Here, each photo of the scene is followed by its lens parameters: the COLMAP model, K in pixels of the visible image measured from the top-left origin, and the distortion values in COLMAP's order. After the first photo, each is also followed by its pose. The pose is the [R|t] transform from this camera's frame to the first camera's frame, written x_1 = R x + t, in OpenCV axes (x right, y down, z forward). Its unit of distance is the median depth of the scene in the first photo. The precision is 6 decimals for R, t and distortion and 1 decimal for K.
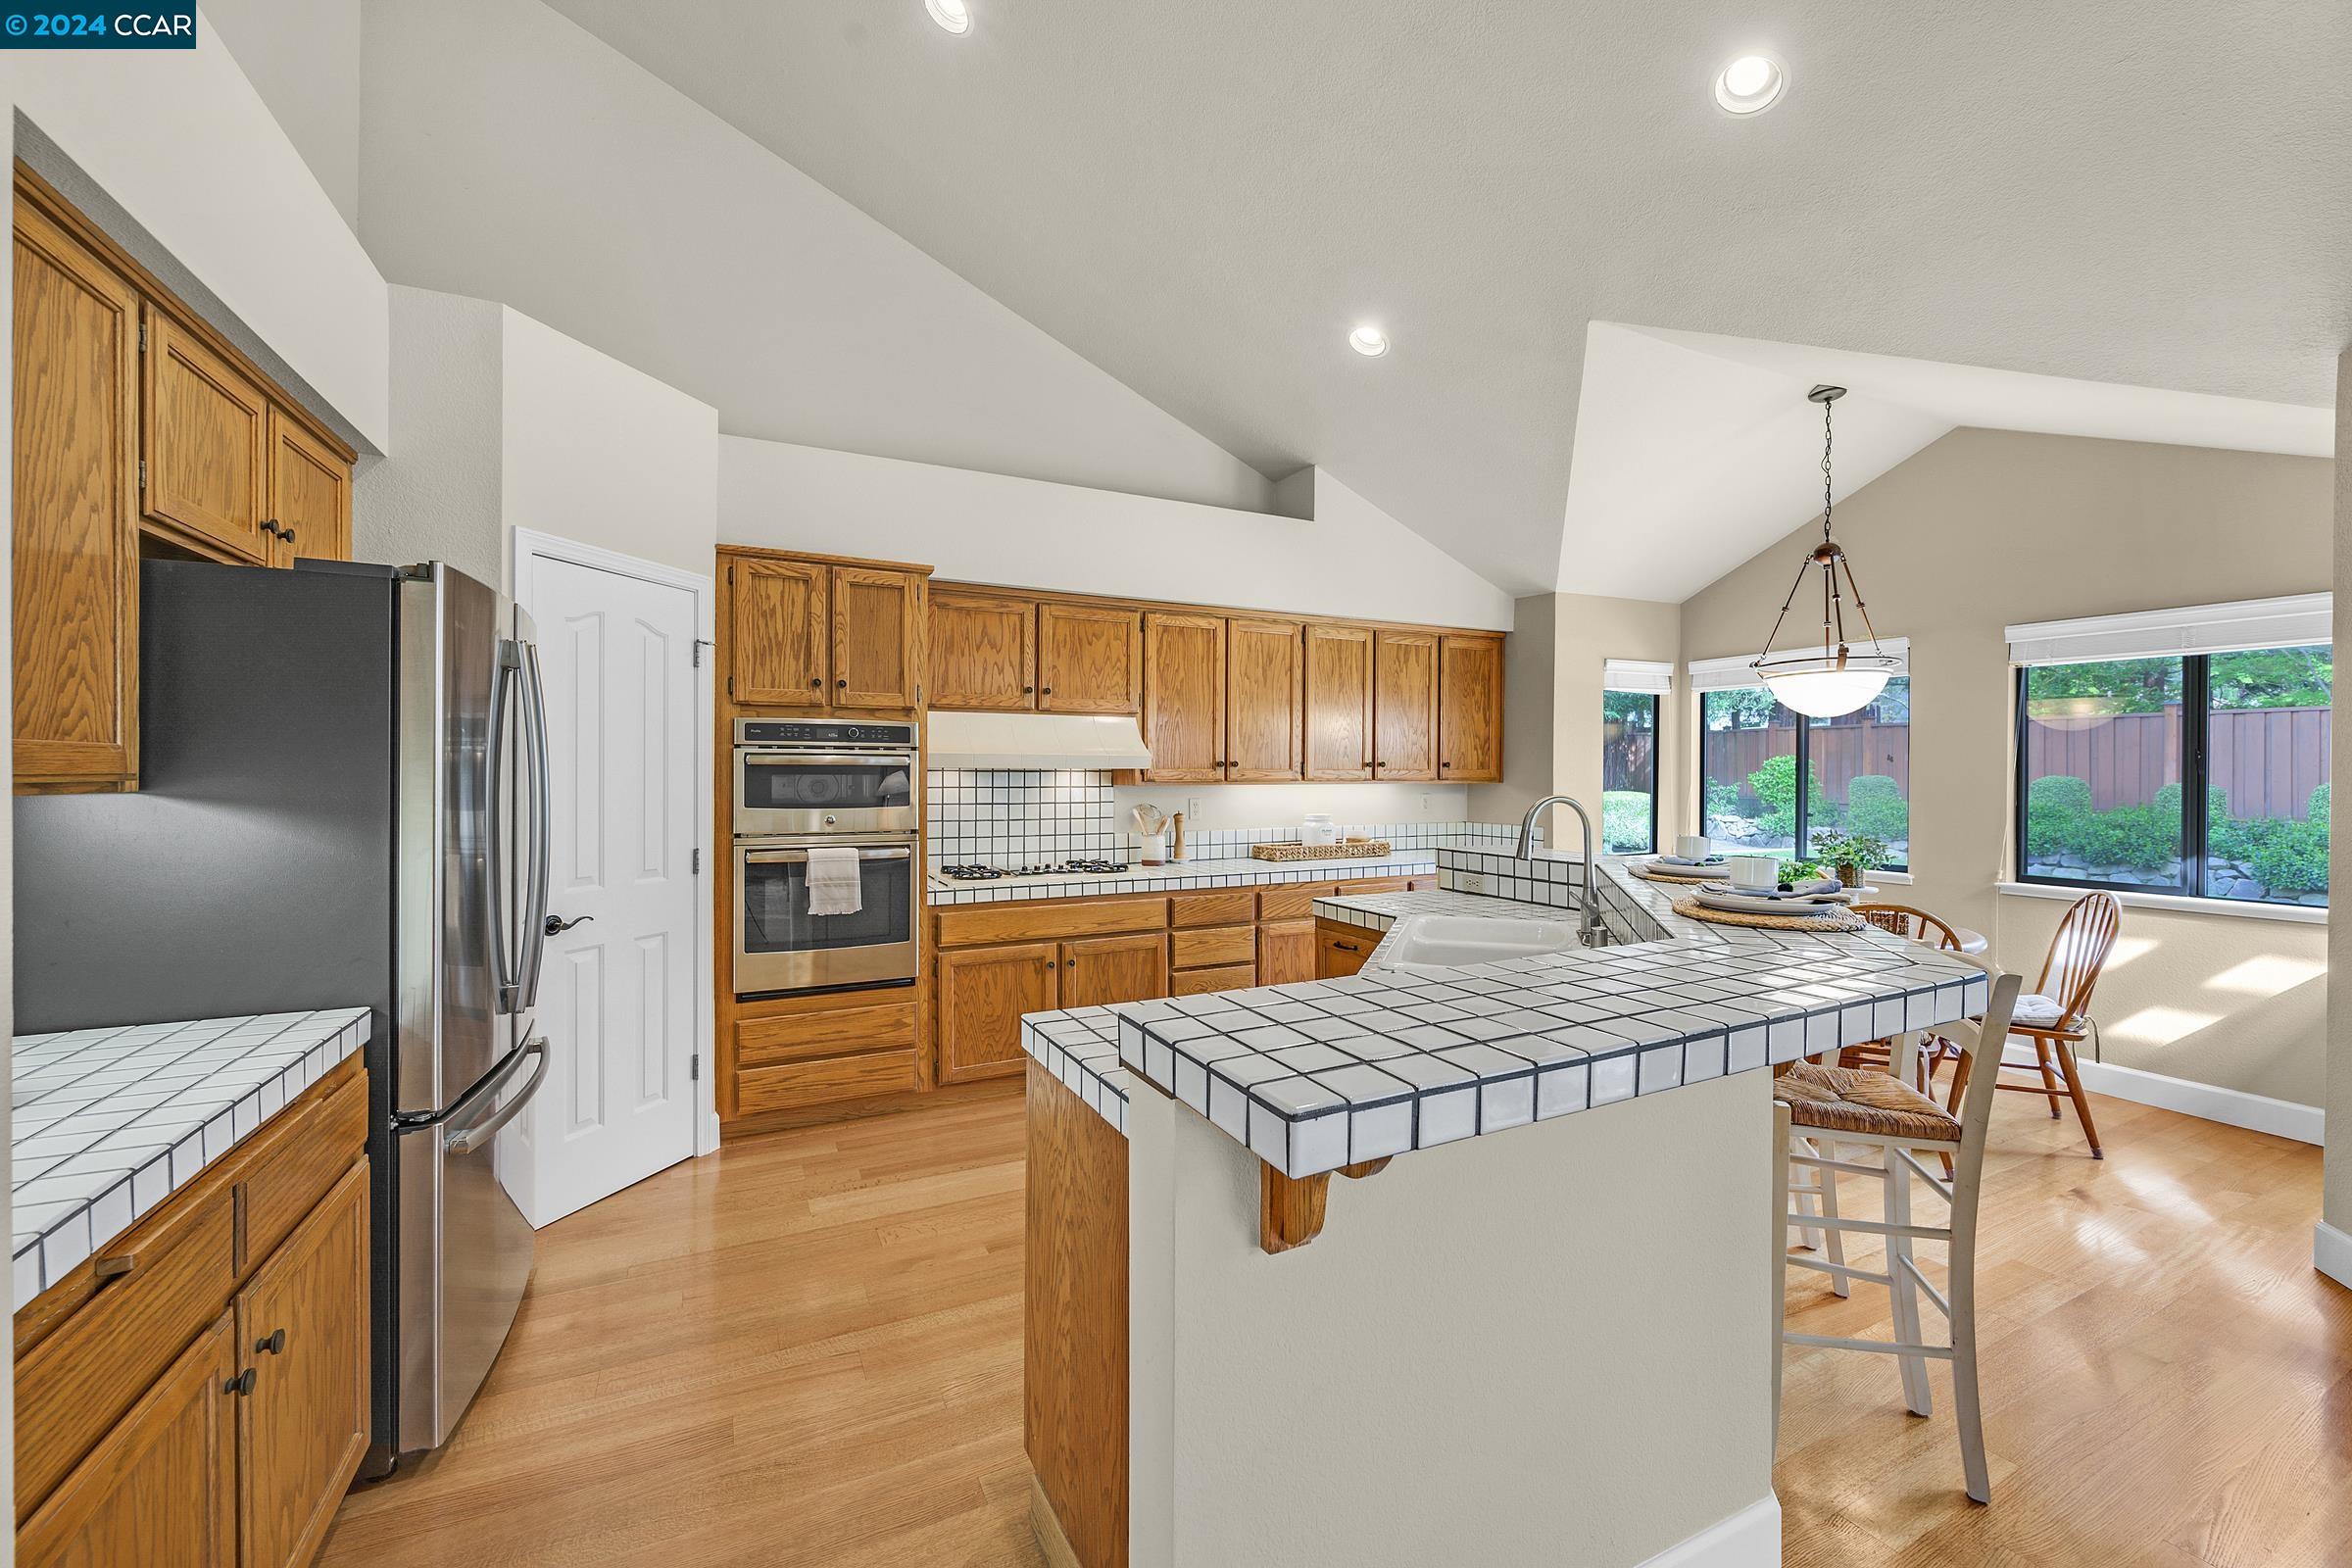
lens RADIAL K [[940.8, 0, 1183.1], [0, 940.8, 776.2], [0, 0, 1]] dist [-0.003163, 0.000269]
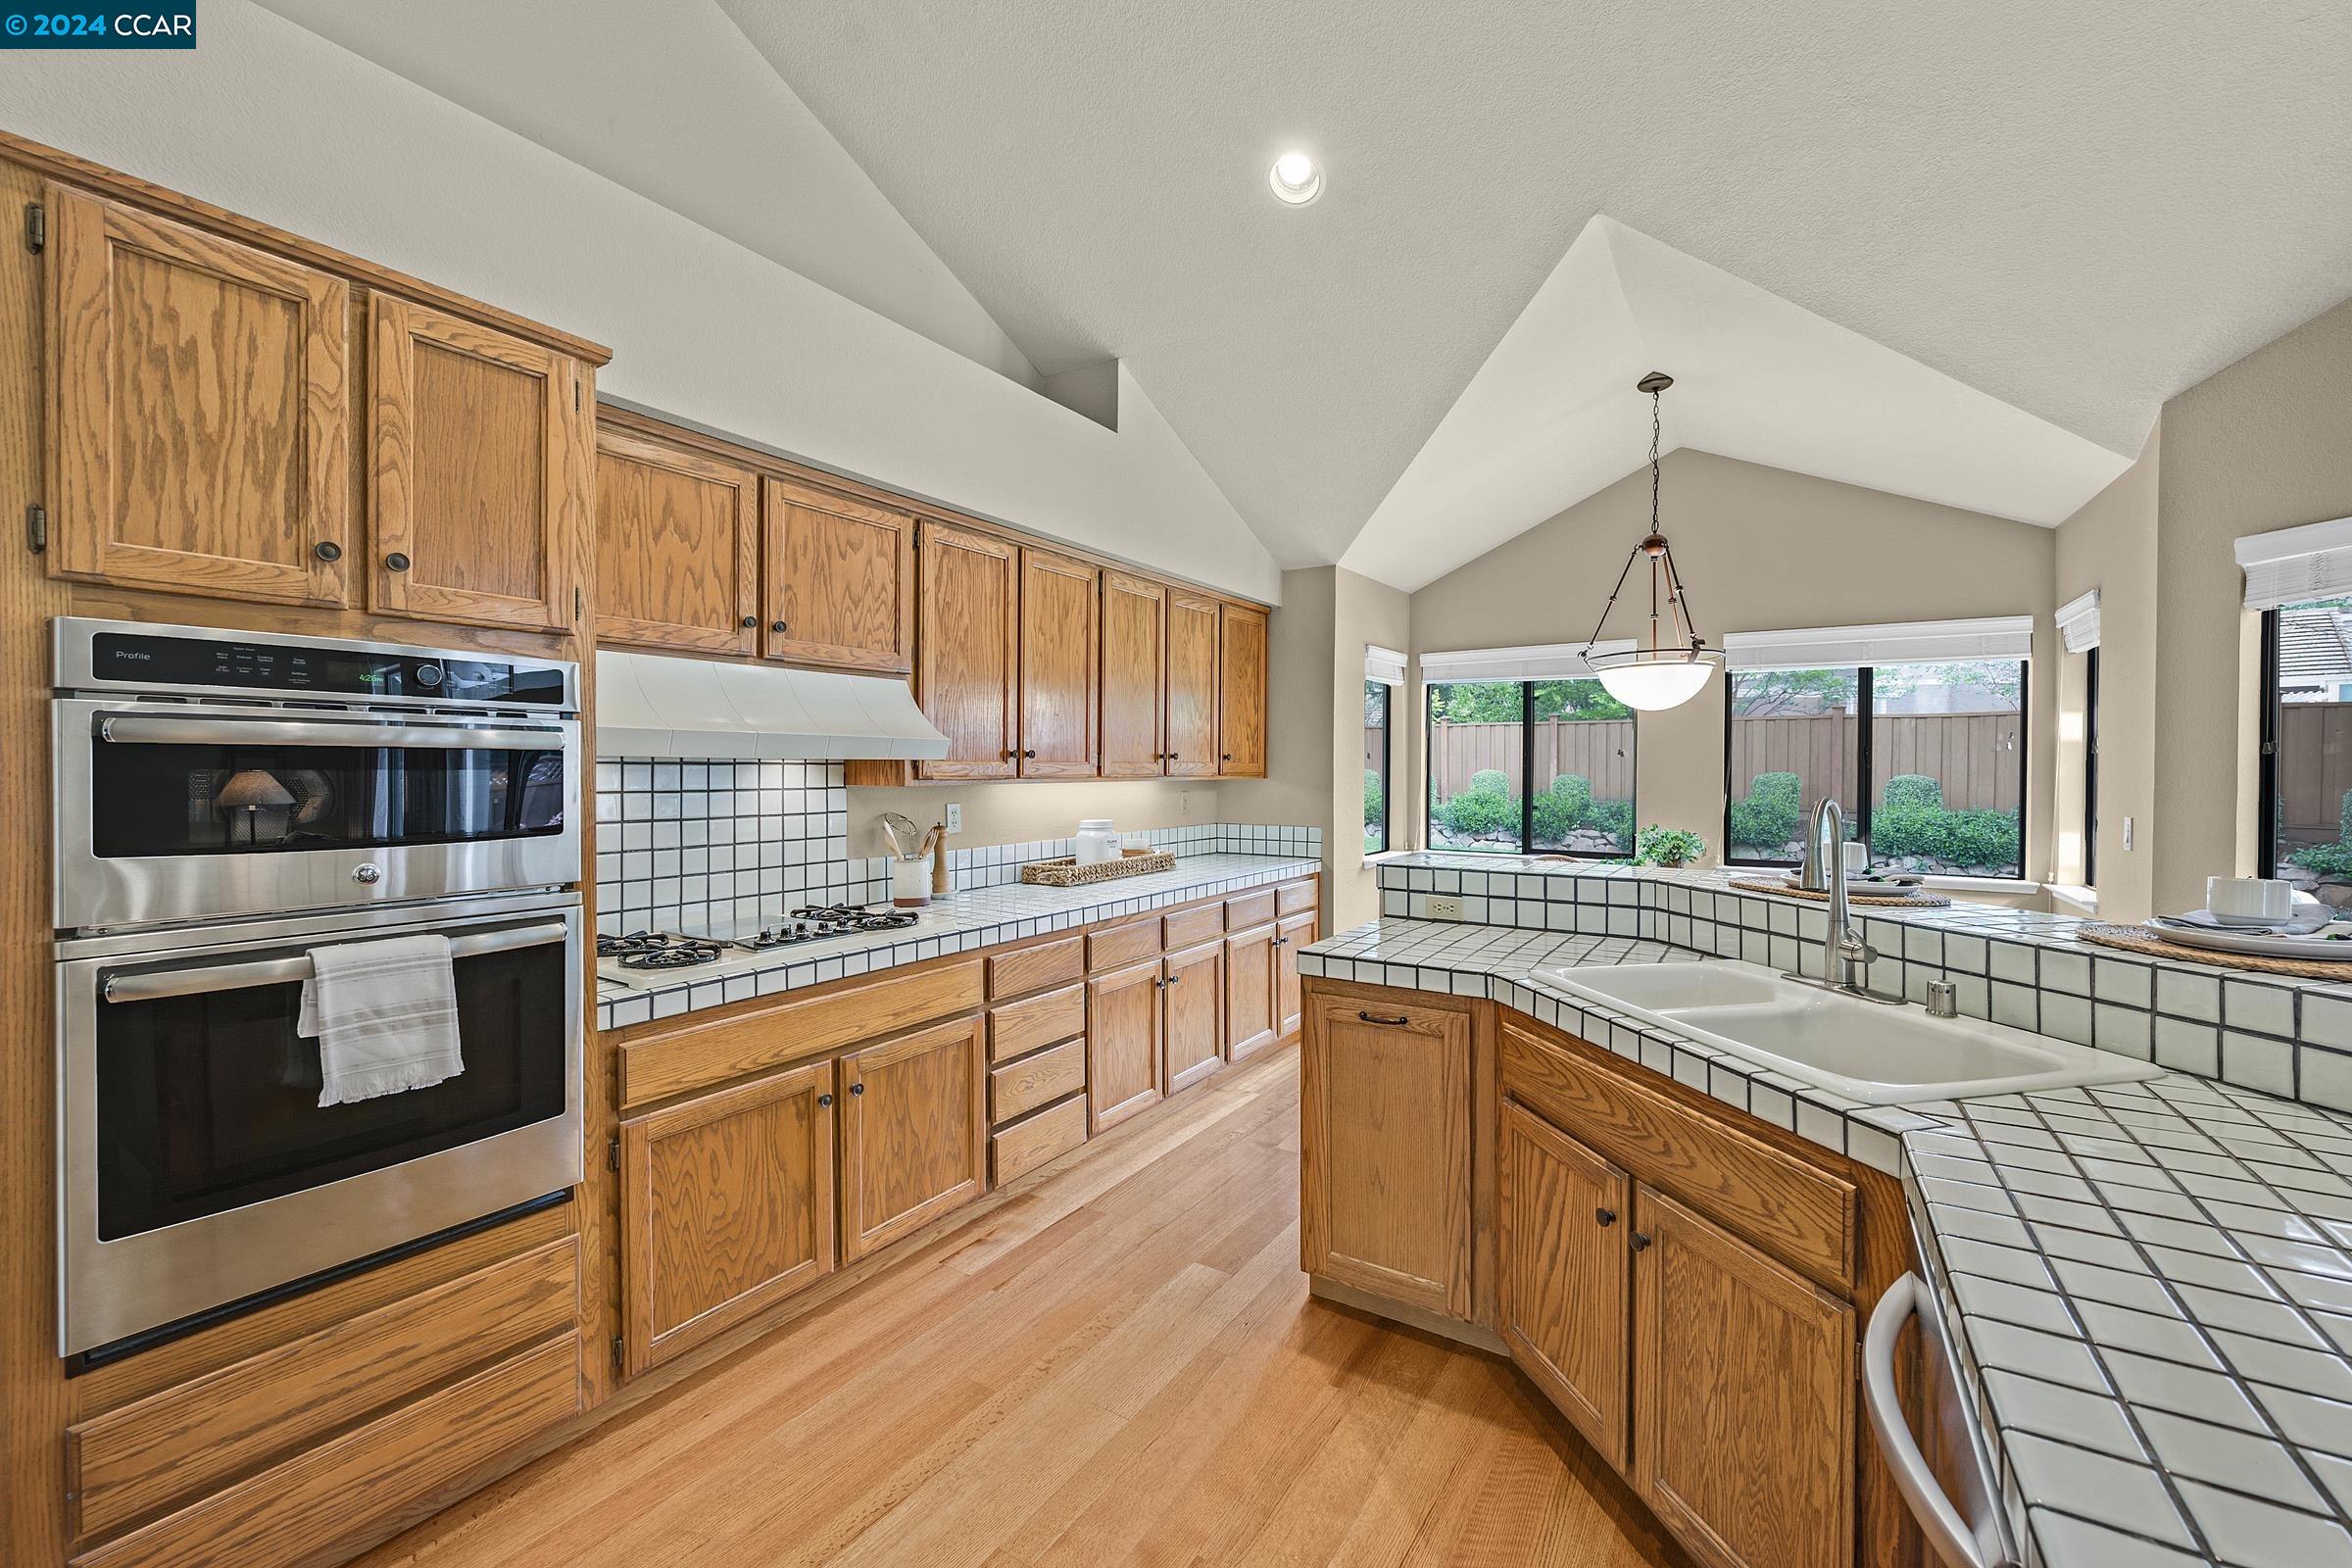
lens RADIAL K [[940.8, 0, 1183.1], [0, 940.8, 776.2], [0, 0, 1]] dist [-0.003163, 0.000269]
pose [[0.861989, -0.004851, 0.506904, -0.242251], [0.002094, 0.999980, 0.006009, -0.000299], [-0.506923, -0.004119, 0.861981, 0.393285]]
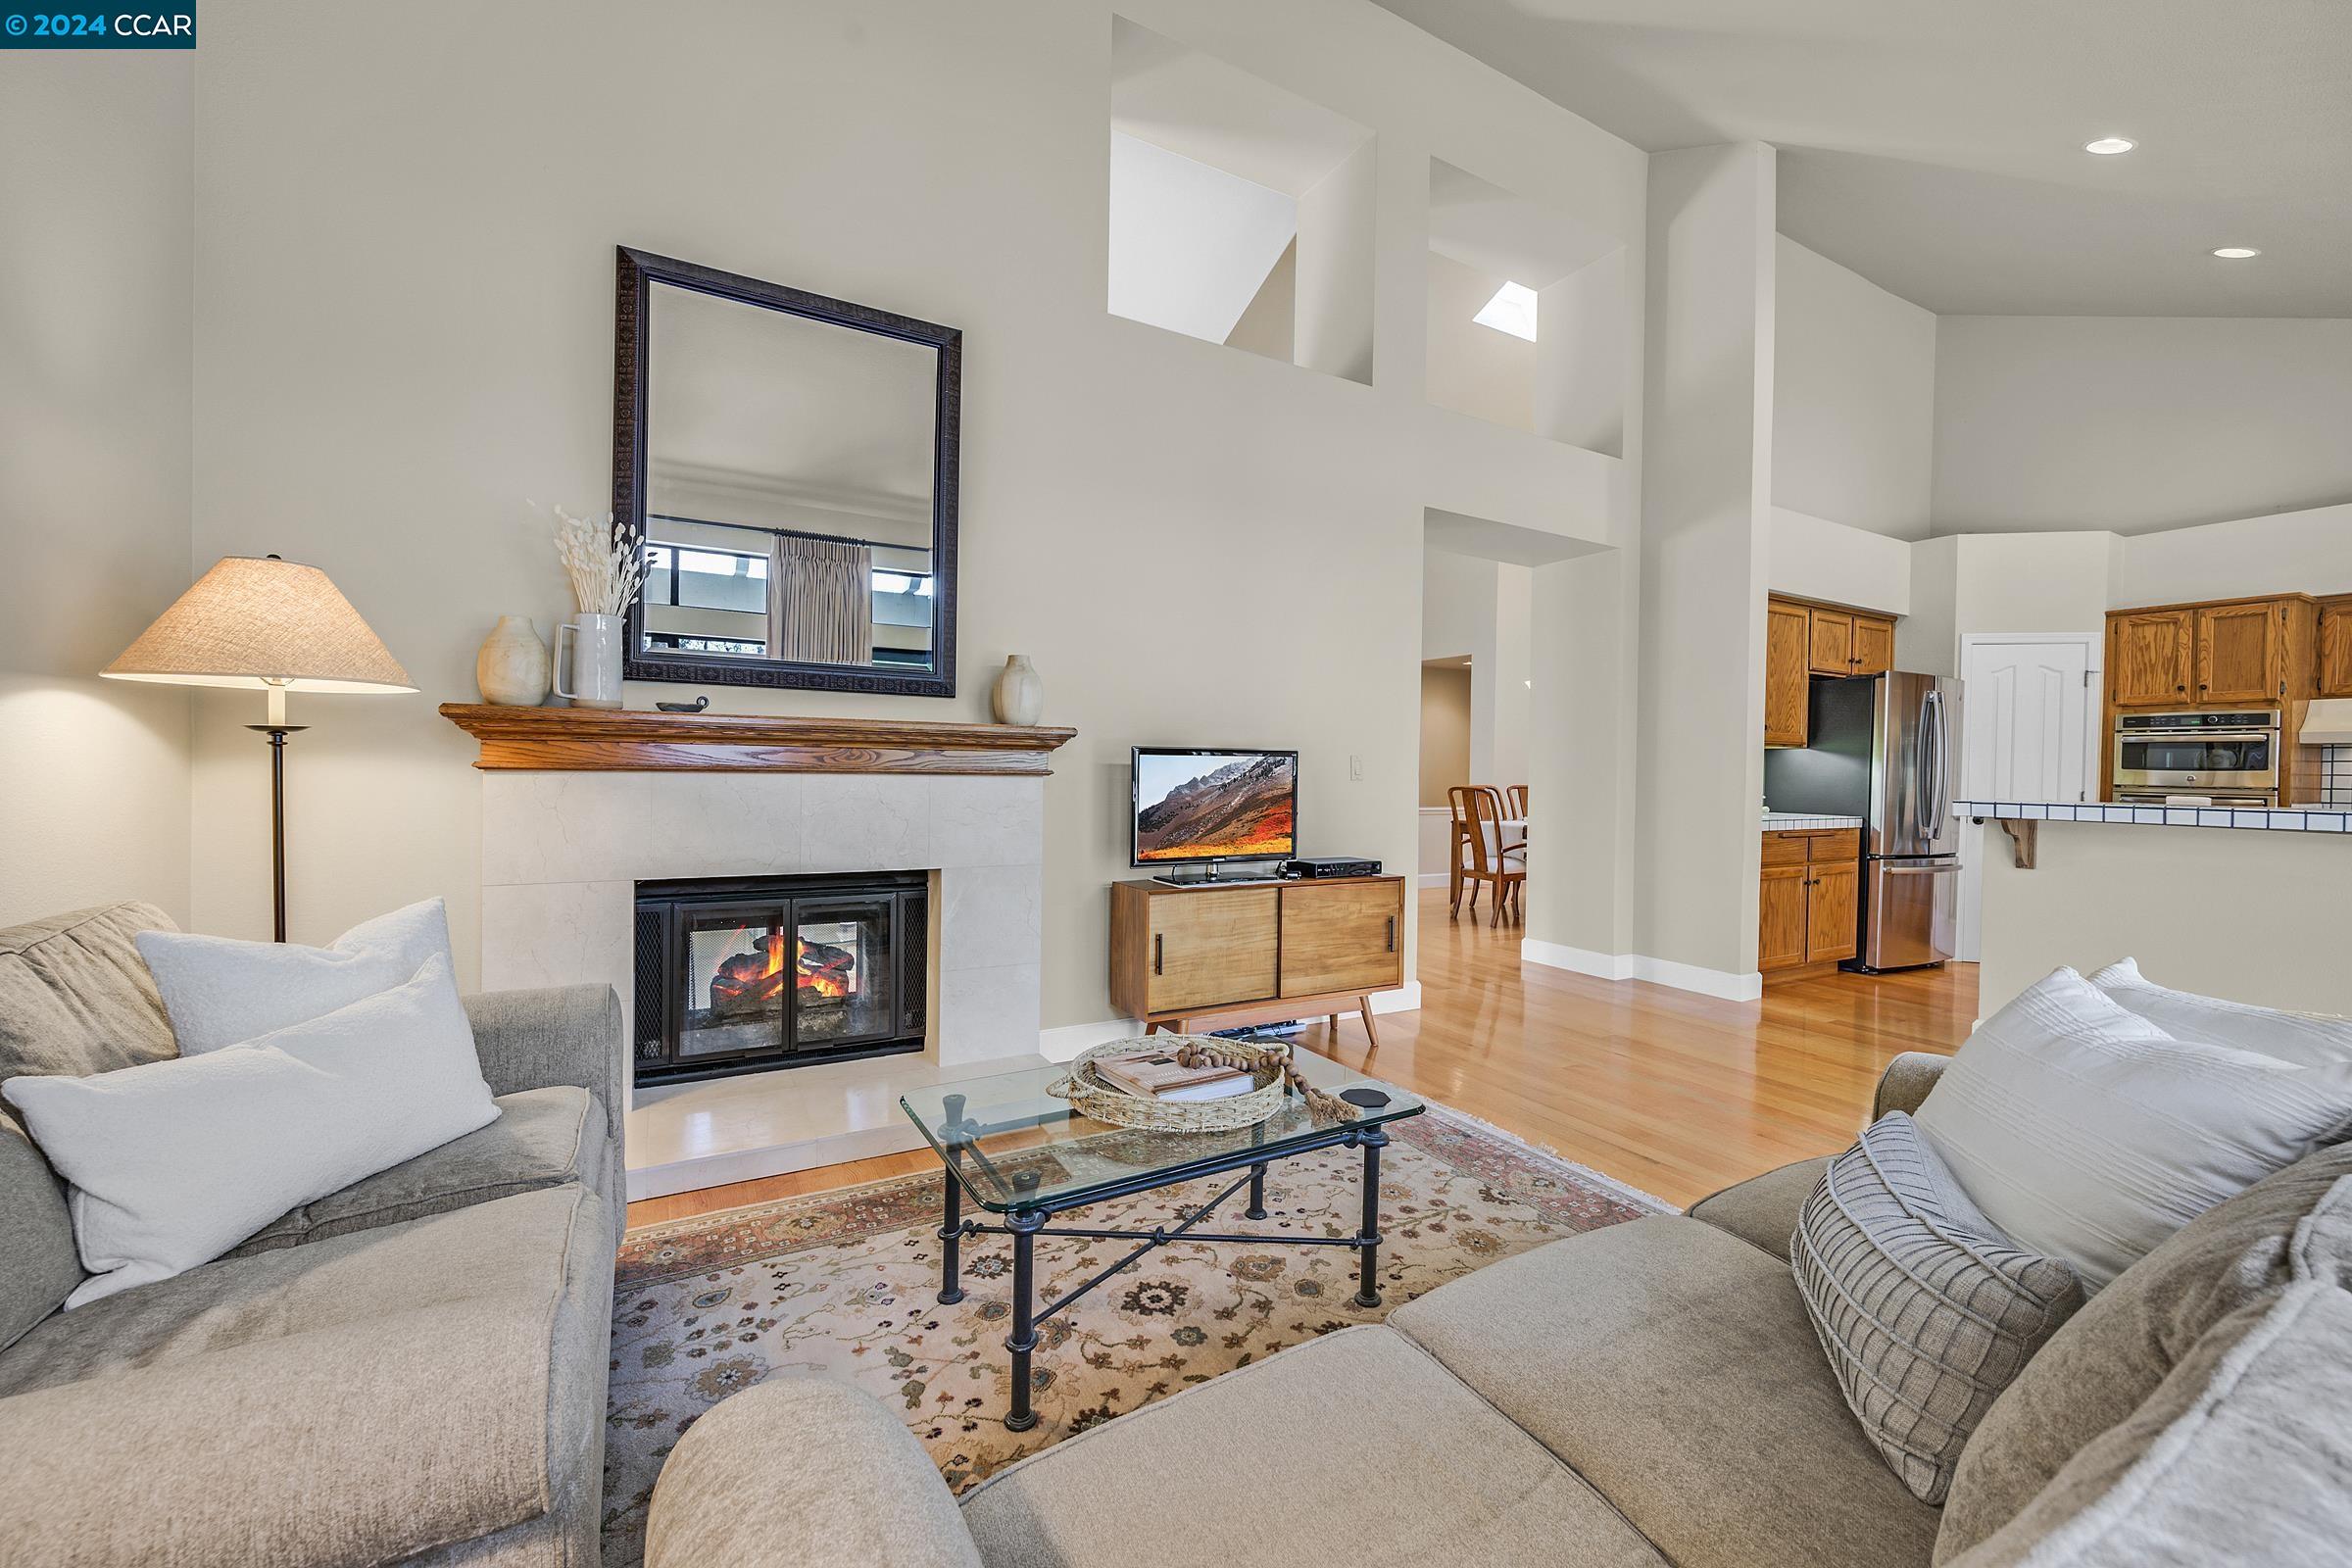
lens RADIAL K [[940.8, 0, 1183.1], [0, 940.8, 776.2], [0, 0, 1]] dist [-0.003163, 0.000269]
pose [[0.050953, 0.008786, -0.998662, 0.937282], [-0.019798, 0.999774, 0.007785, 0.057139], [0.998505, 0.019375, 0.051116, -0.621376]]
